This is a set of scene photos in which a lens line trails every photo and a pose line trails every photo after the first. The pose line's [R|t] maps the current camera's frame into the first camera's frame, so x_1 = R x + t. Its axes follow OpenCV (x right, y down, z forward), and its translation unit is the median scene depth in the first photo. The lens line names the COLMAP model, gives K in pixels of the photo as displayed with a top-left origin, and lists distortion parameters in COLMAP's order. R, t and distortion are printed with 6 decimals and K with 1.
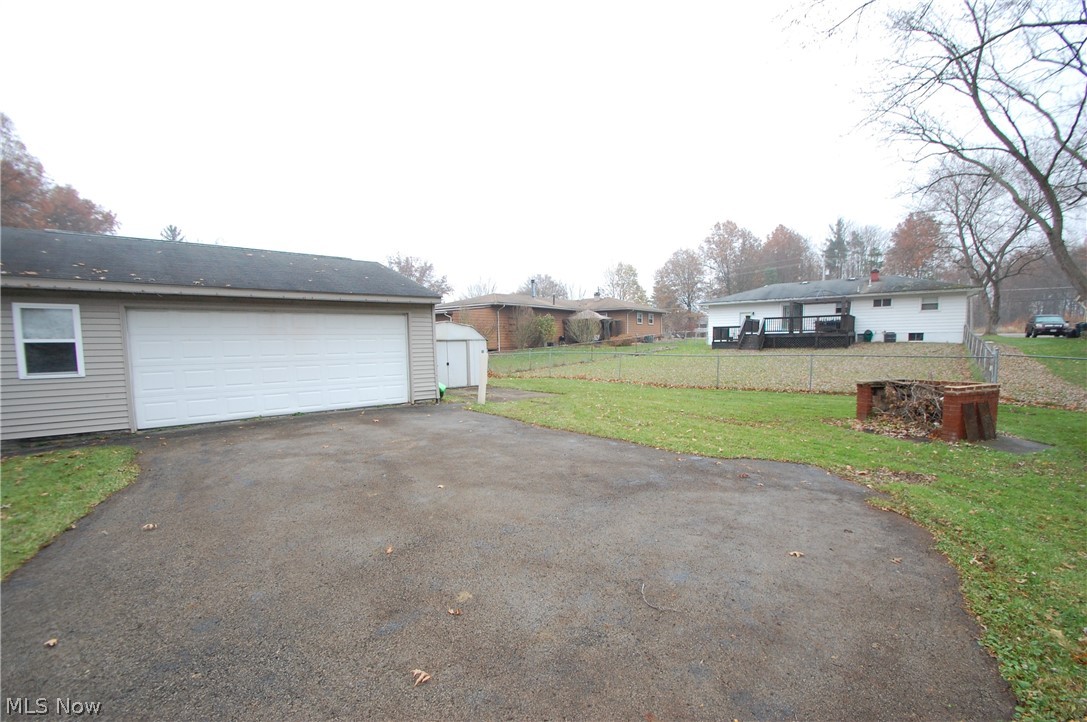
lens RADIAL K [[480.0, 0, 559.2], [0, 480.0, 379.3], [0, 0, 1]] dist [0.020839, -0.020543]
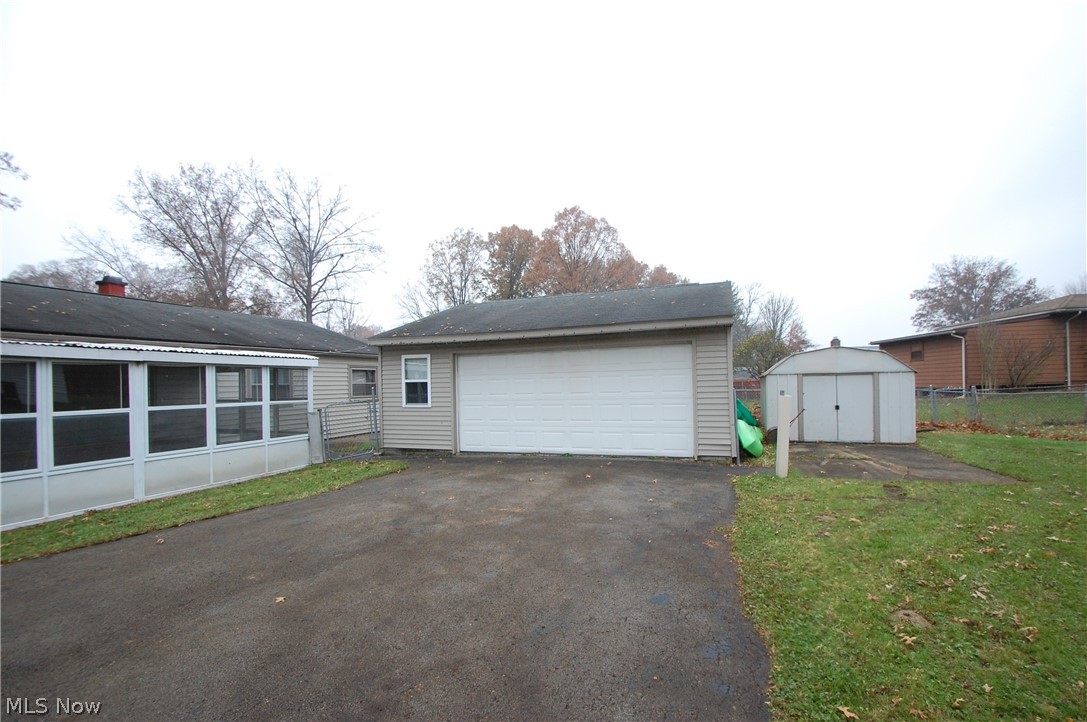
lens RADIAL K [[480.0, 0, 559.2], [0, 480.0, 379.3], [0, 0, 1]] dist [0.020839, -0.020543]
pose [[0.498346, -0.005006, -0.866964, 0.420033], [-0.053234, 0.997920, -0.036362, -0.064521], [0.865342, 0.064273, 0.497043, 0.759493]]
